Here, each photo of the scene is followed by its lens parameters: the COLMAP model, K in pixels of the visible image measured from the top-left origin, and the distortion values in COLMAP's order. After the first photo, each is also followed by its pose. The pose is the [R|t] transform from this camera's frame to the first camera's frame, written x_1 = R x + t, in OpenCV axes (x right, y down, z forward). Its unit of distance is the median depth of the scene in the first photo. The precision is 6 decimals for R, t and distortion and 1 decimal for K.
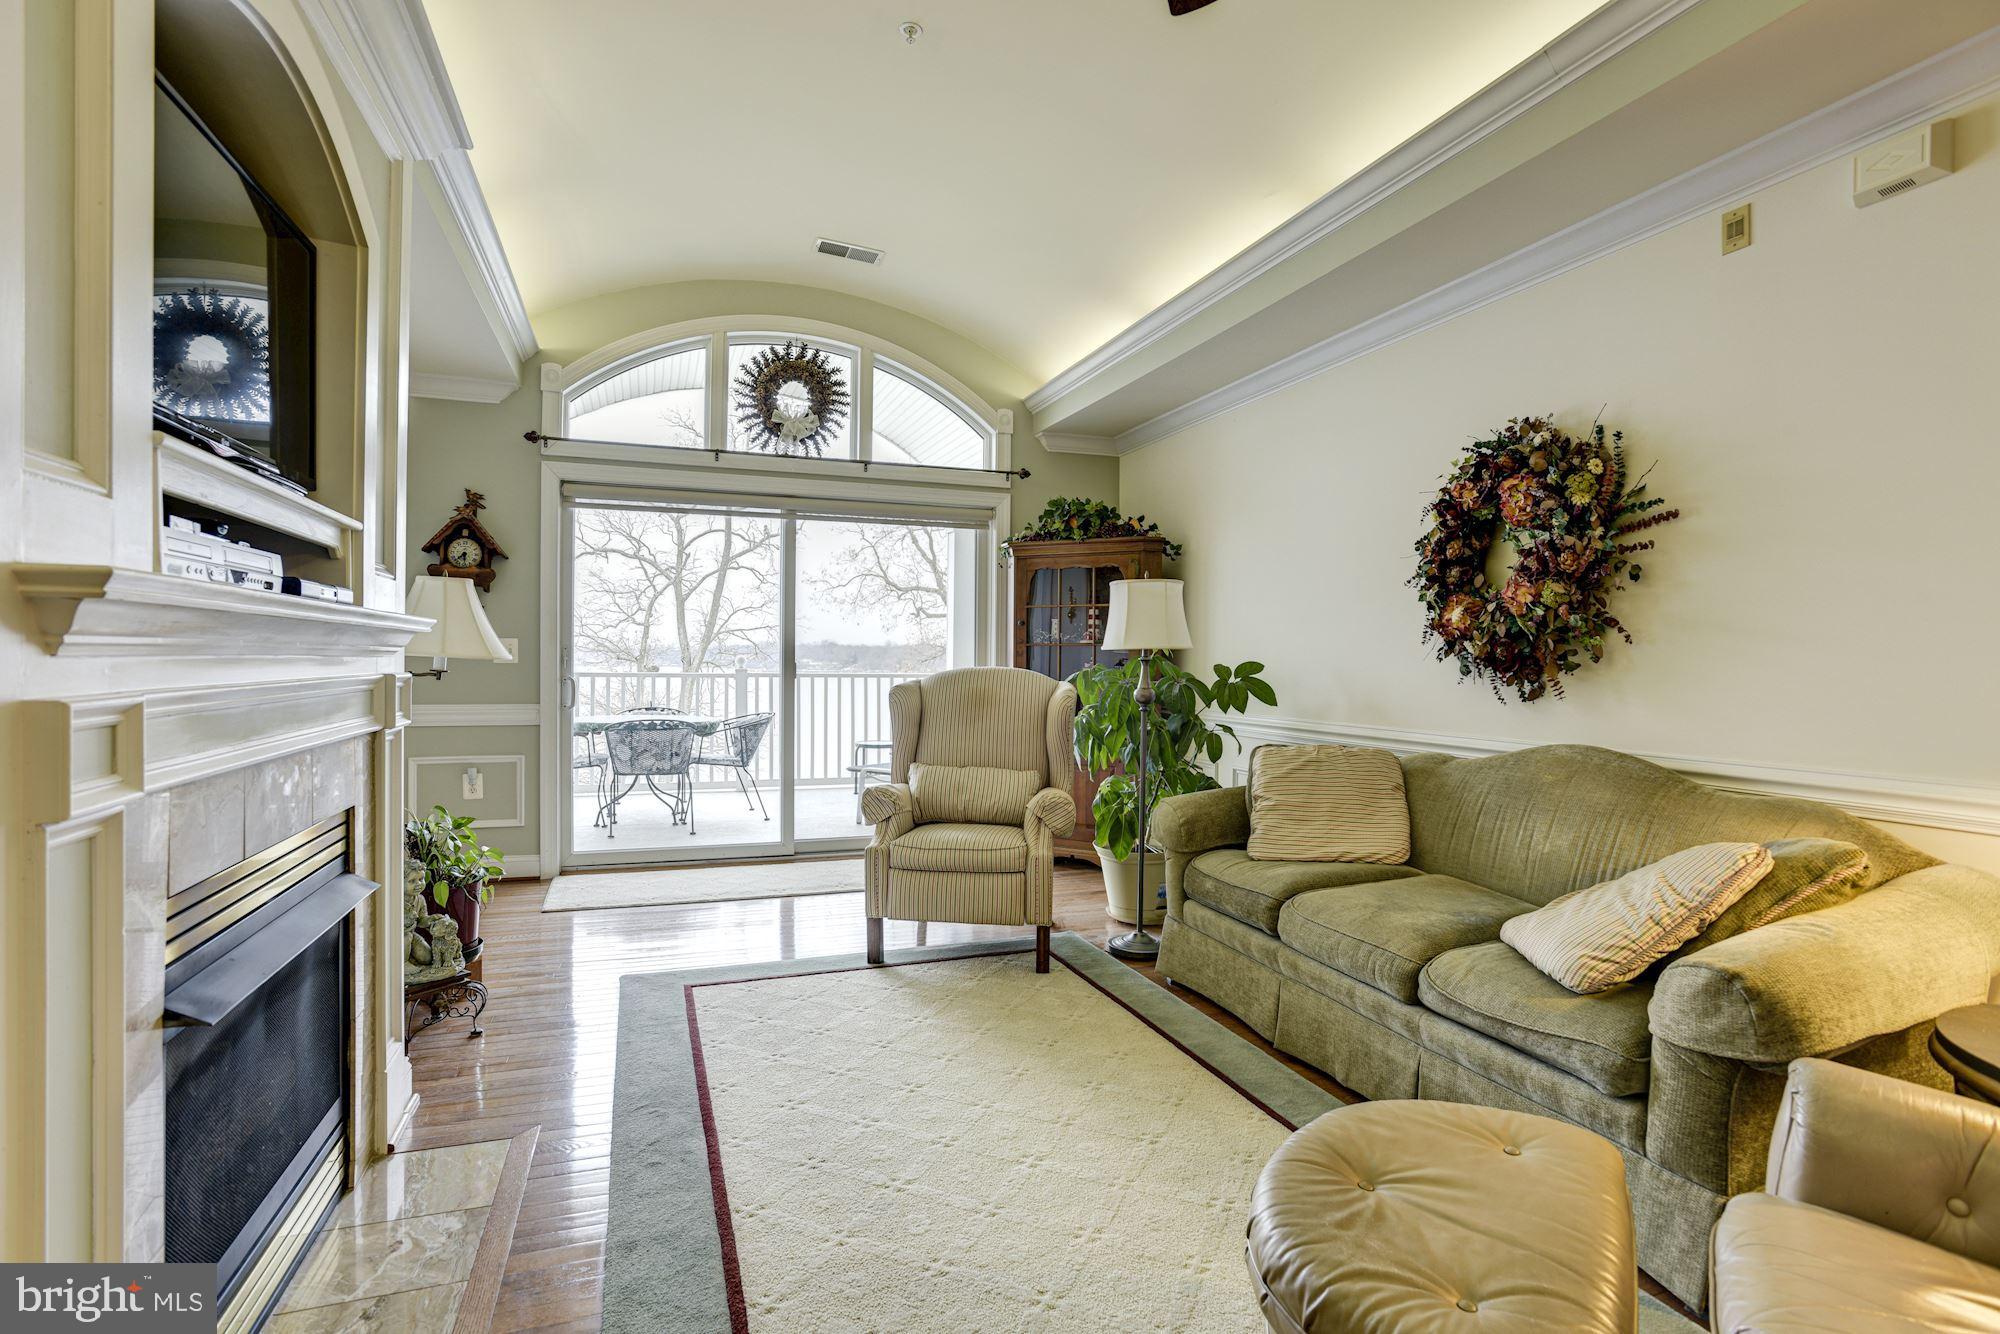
lens RADIAL K [[960.7, 0, 1003.0], [0, 960.7, 663.4], [0, 0, 1]] dist [-0.047953, 0.009050]
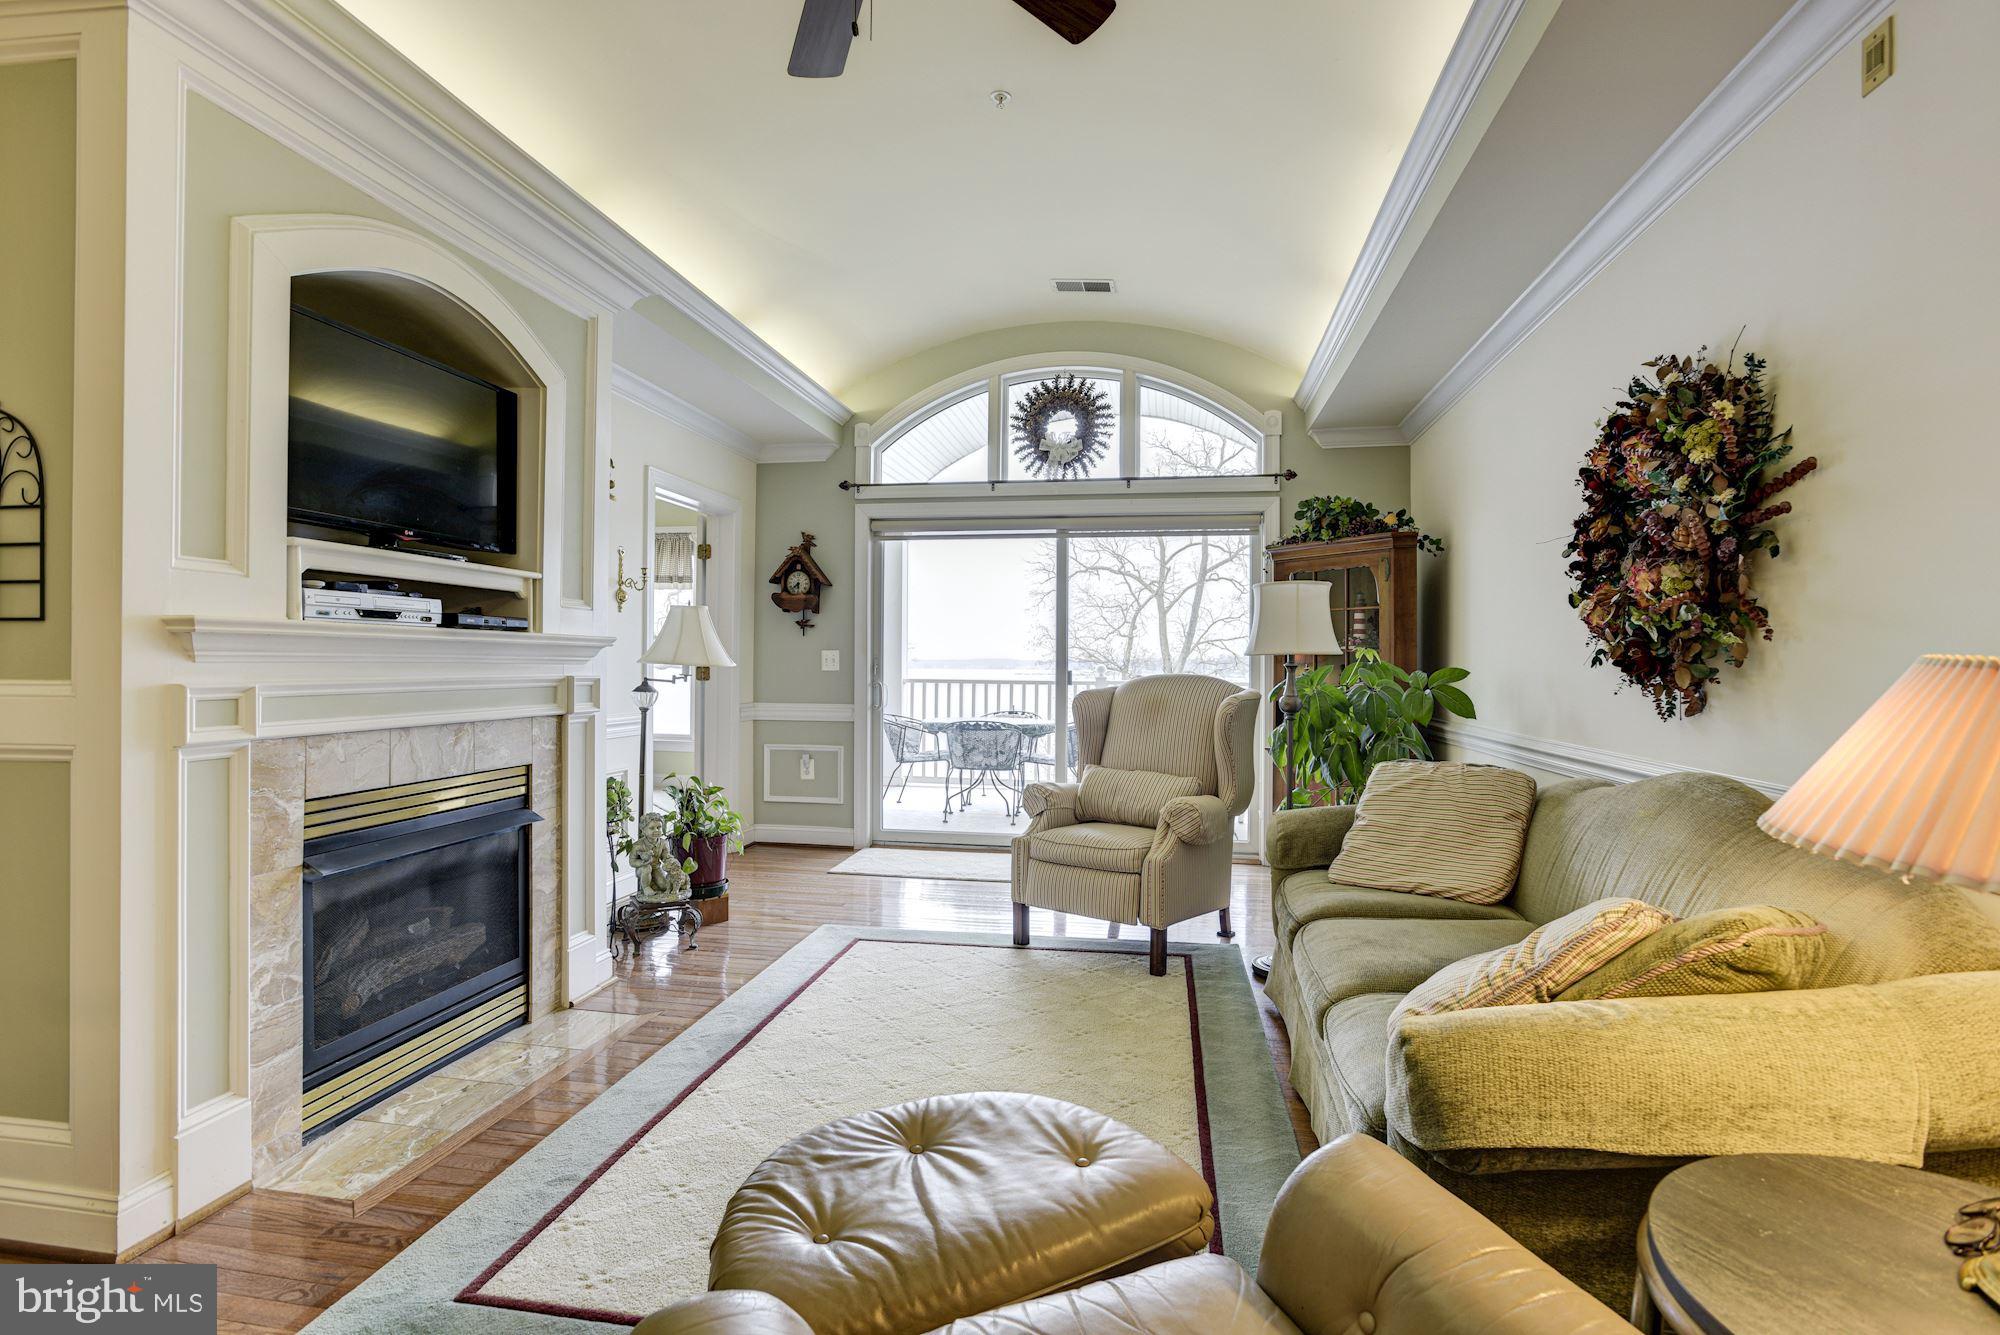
lens RADIAL K [[960.7, 0, 999.6], [0, 960.7, 662.3], [0, 0, 1]] dist [-0.047953, 0.009050]
pose [[0.866814, -0.004816, -0.498608, 0.283161], [-0.000983, 0.999935, -0.011368, 0.002868], [0.498630, 0.010344, 0.866753, 0.027480]]
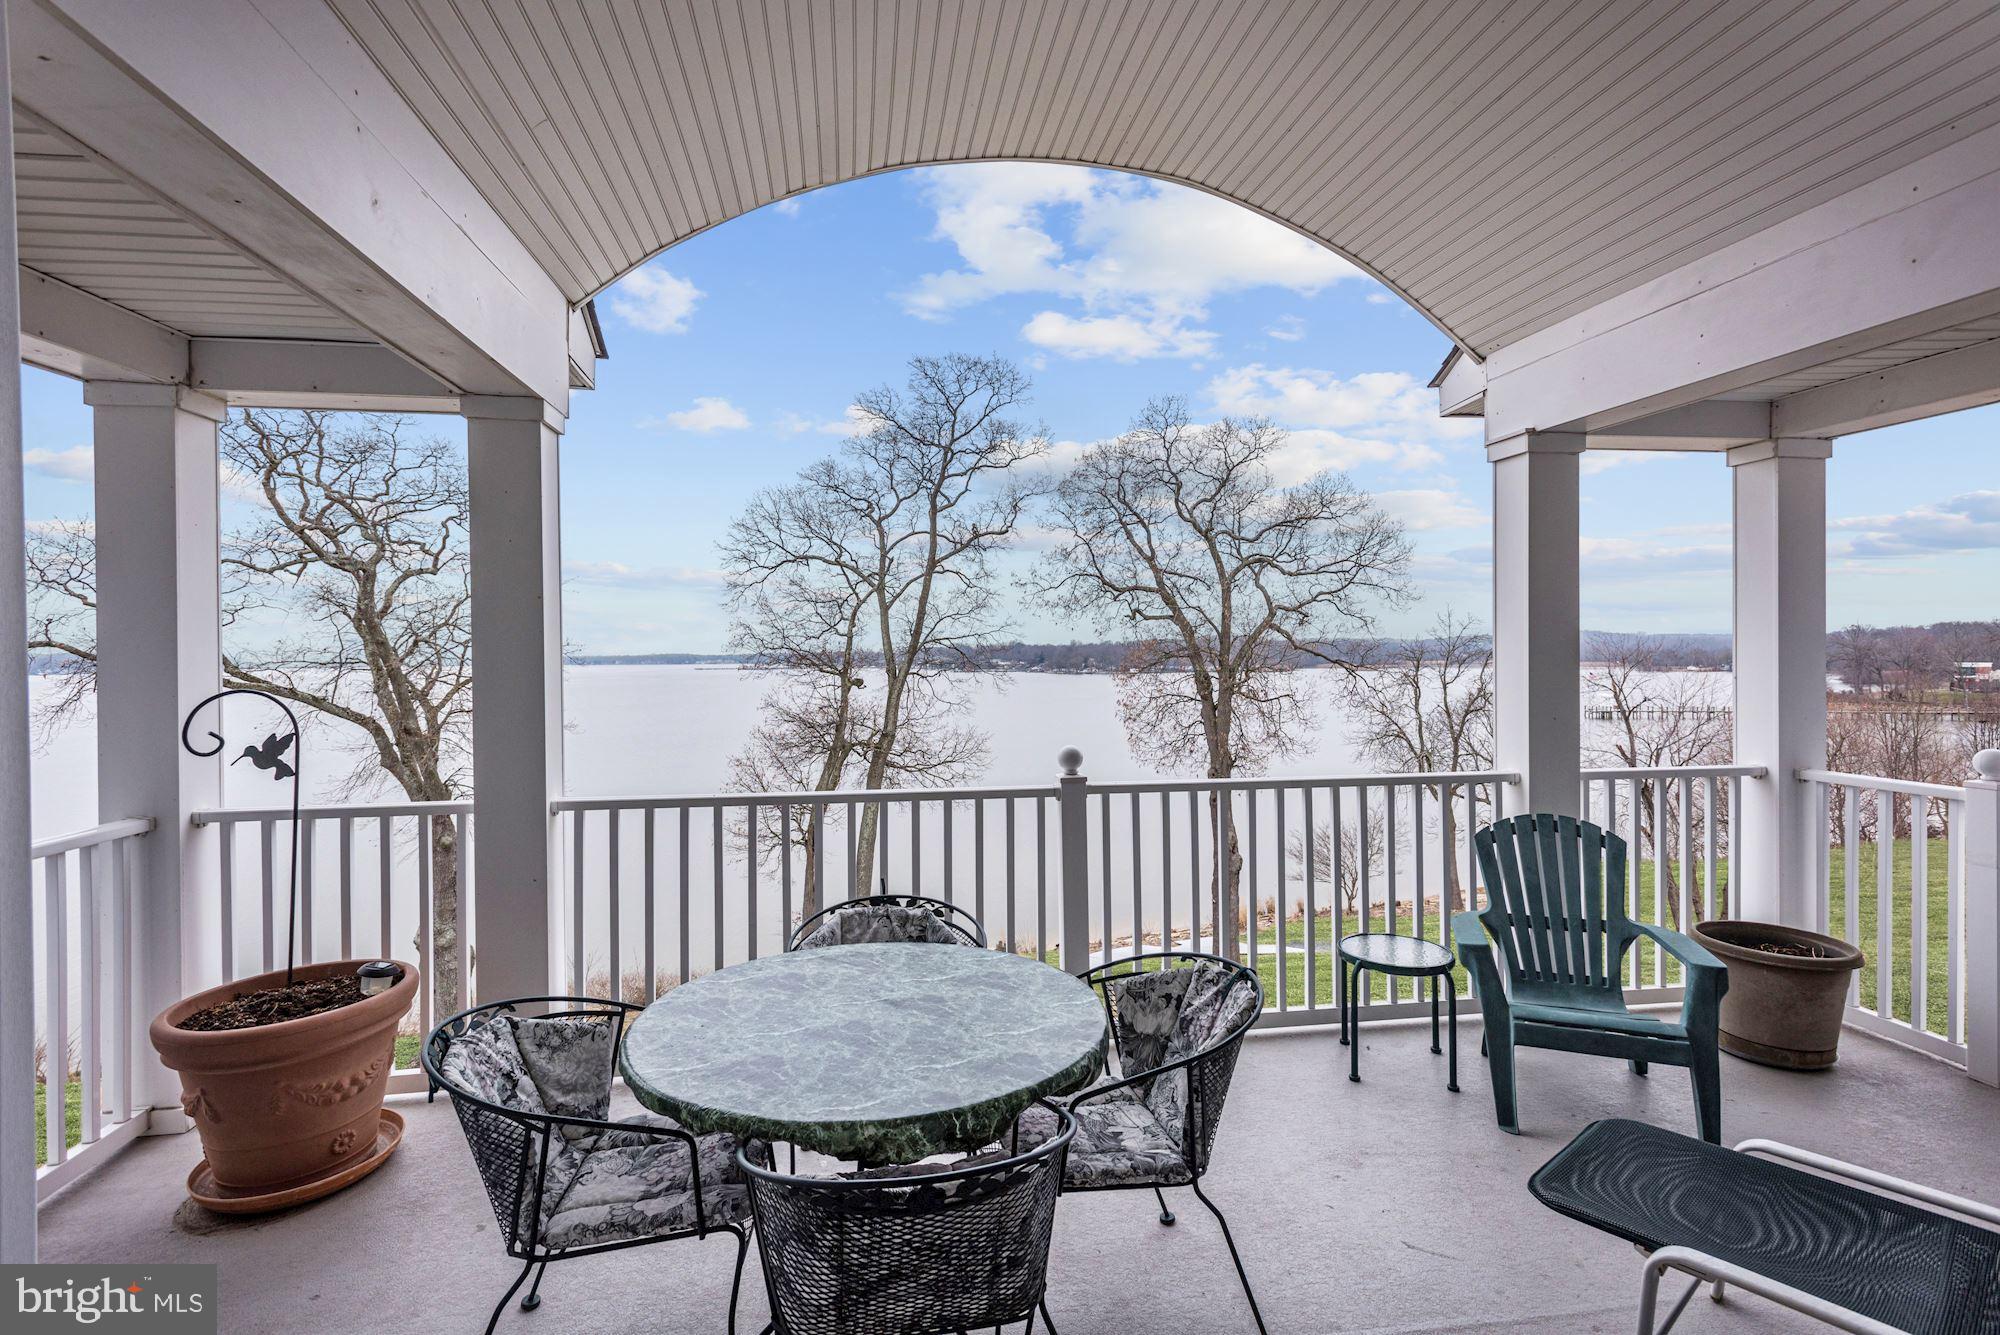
lens RADIAL K [[960.7, 0, 1021.9], [0, 960.7, 658.1], [0, 0, 1]] dist [-0.047953, 0.009050]
pose [[0.983858, -0.017772, -0.178069, -0.365713], [0.016681, 0.999832, -0.007626, -0.075284], [0.178174, 0.004533, 0.983988, 0.956557]]
